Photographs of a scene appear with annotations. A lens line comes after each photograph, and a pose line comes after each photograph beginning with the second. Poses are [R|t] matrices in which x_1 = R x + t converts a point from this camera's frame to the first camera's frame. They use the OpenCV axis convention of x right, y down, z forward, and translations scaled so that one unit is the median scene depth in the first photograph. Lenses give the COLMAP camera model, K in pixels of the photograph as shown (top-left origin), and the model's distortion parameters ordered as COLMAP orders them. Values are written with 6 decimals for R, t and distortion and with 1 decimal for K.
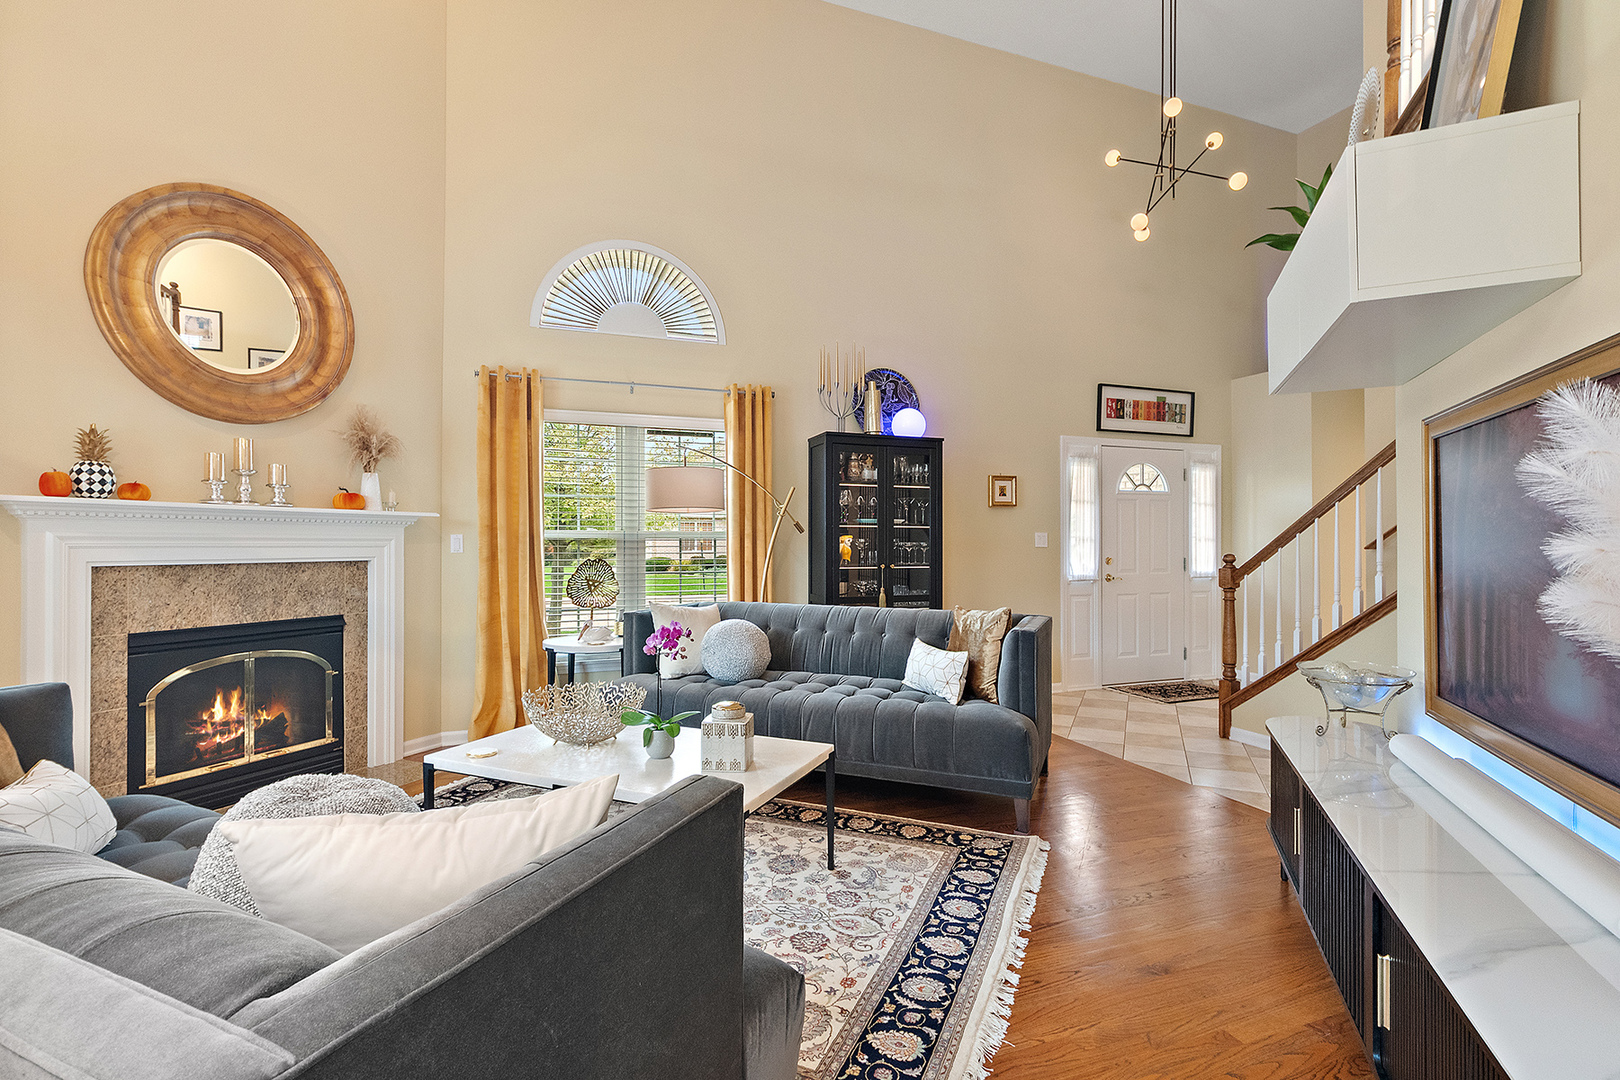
lens RADIAL K [[725.8, 0, 799.7], [0, 725.8, 544.4], [0, 0, 1]] dist [0.000858, -0.002068]
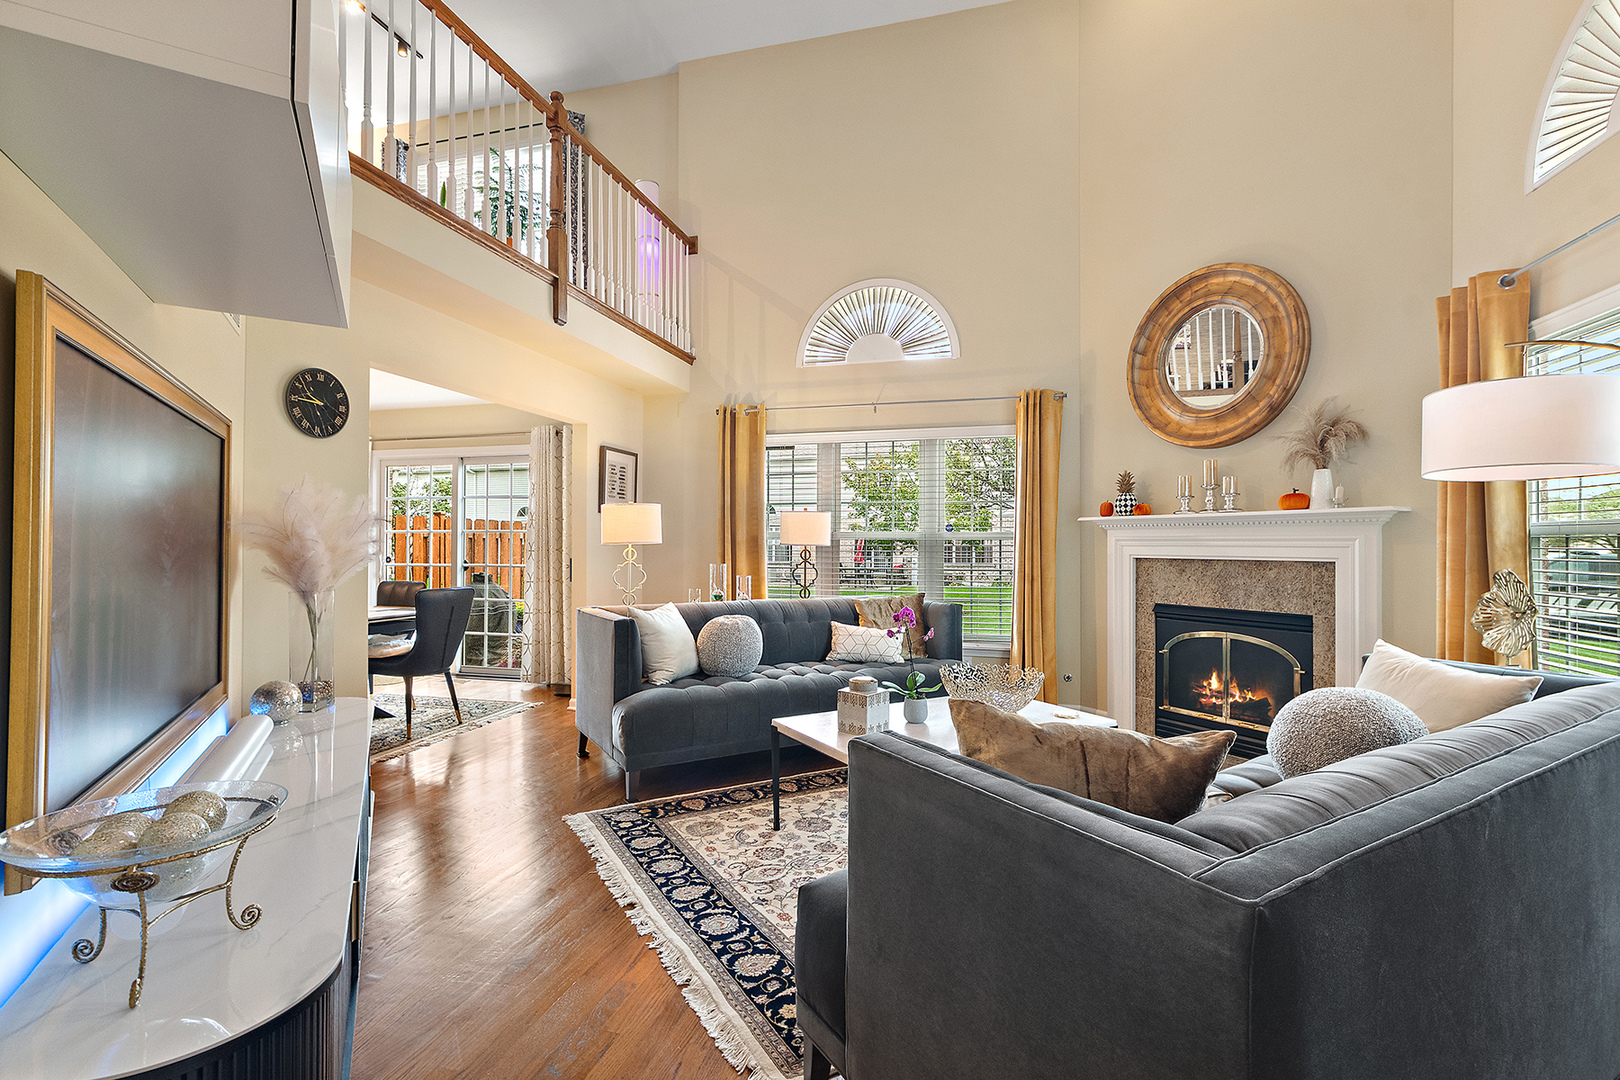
lens RADIAL K [[725.8, 0, 812.5], [0, 725.8, 539.7], [0, 0, 1]] dist [0.000858, -0.002068]
pose [[-0.569634, -0.006438, -0.821873, 0.672712], [-0.004209, 0.999979, -0.004916, 0.001164], [0.821888, 0.000659, -0.569649, 1.178700]]
